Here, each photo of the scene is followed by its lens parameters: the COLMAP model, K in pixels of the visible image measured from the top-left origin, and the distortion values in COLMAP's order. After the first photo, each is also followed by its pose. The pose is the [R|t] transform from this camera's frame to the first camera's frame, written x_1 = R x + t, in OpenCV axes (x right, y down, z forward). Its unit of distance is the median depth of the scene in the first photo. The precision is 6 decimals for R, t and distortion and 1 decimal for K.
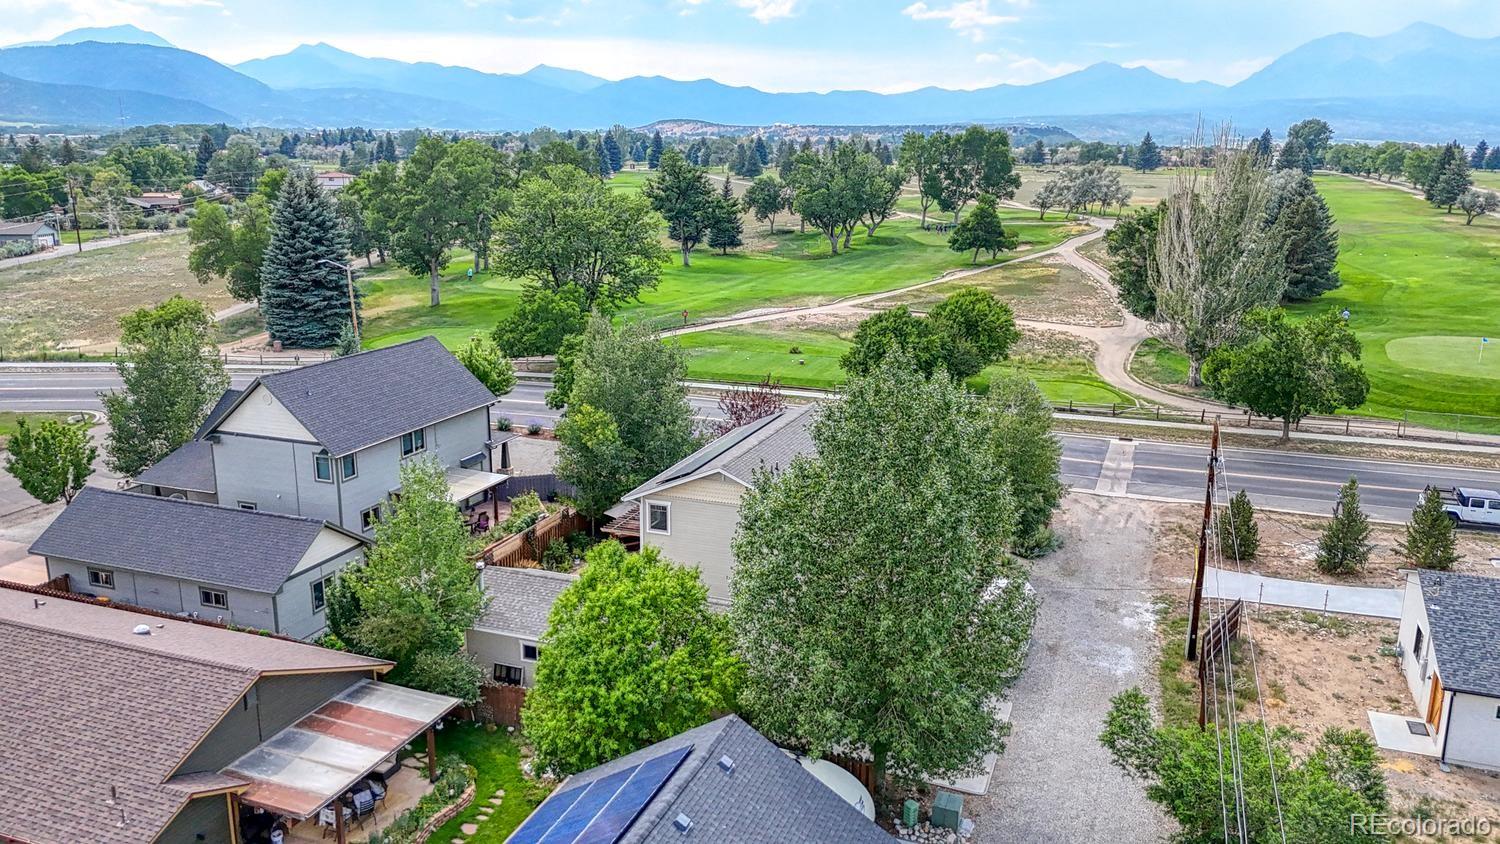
lens RADIAL K [[1112.1, 0, 740.1], [0, 1112.1, 427.8], [0, 0, 1]] dist [0.068055, -0.061986]
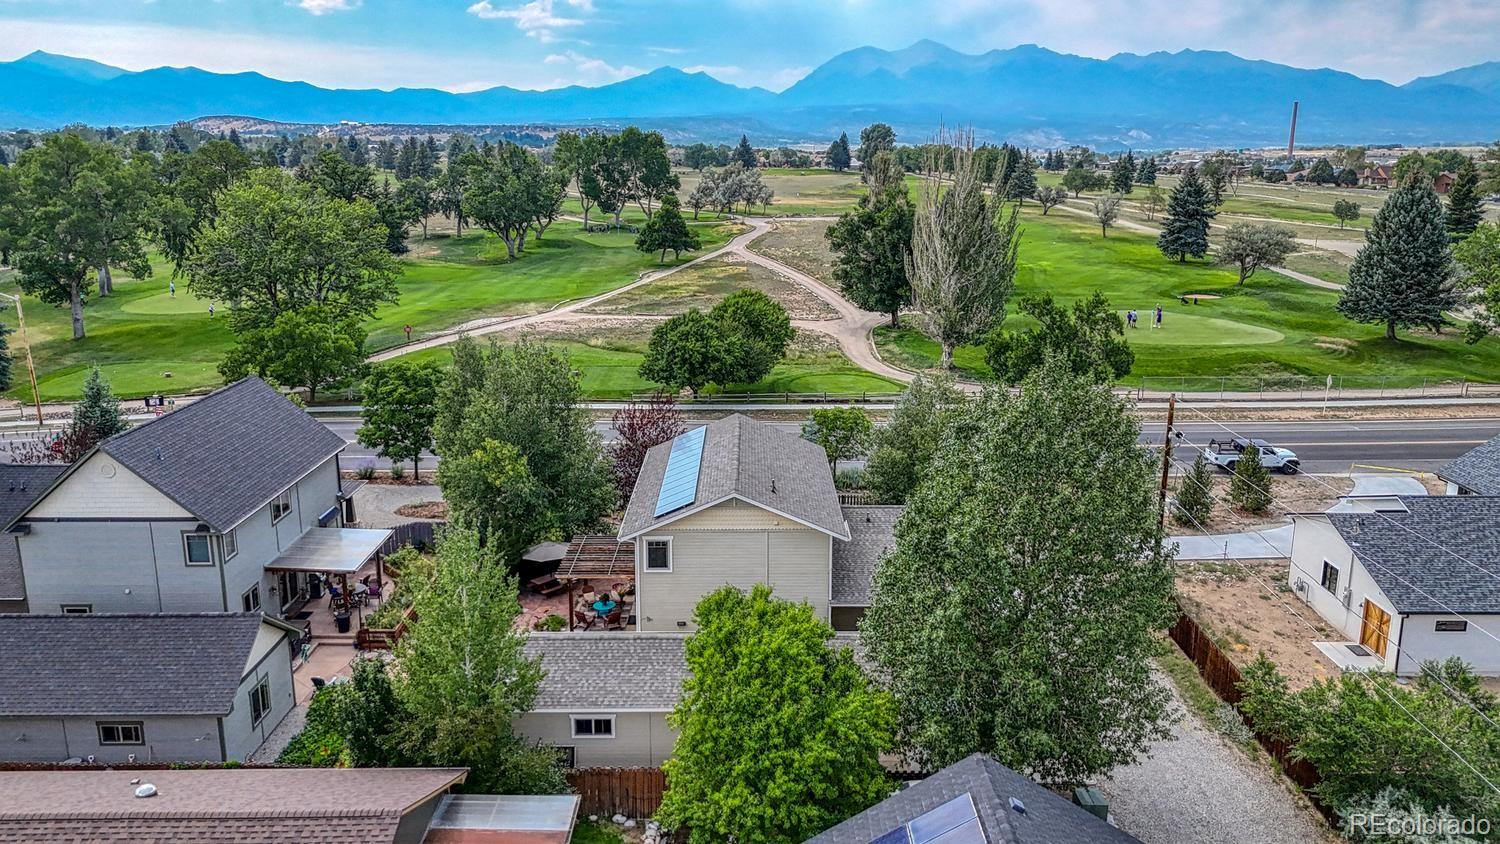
lens RADIAL K [[1112.1, 0, 745.7], [0, 1112.1, 432.1], [0, 0, 1]] dist [0.068055, -0.061986]
pose [[0.933279, -0.092497, 0.347037, -0.176695], [0.091457, 0.995620, 0.019411, -0.017241], [-0.347313, 0.013623, 0.937650, 0.065567]]
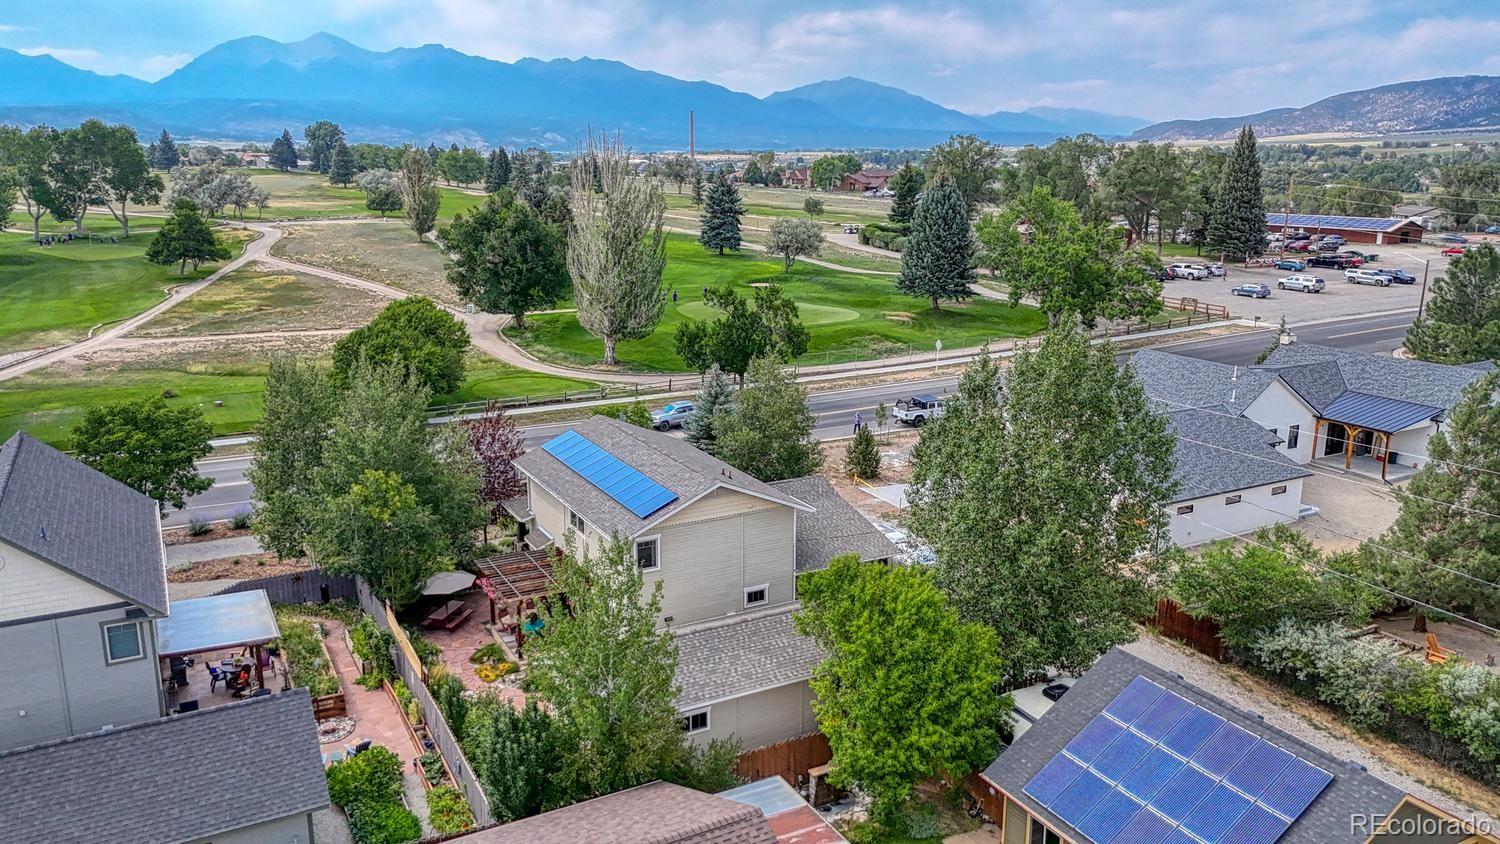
lens RADIAL K [[1112.1, 0, 752.1], [0, 1112.1, 429.1], [0, 0, 1]] dist [0.068055, -0.061986]
pose [[0.646940, -0.186799, 0.739307, -0.381346], [0.185462, 0.978963, 0.085062, -0.046626], [-0.739643, 0.082084, 0.667975, 0.175708]]
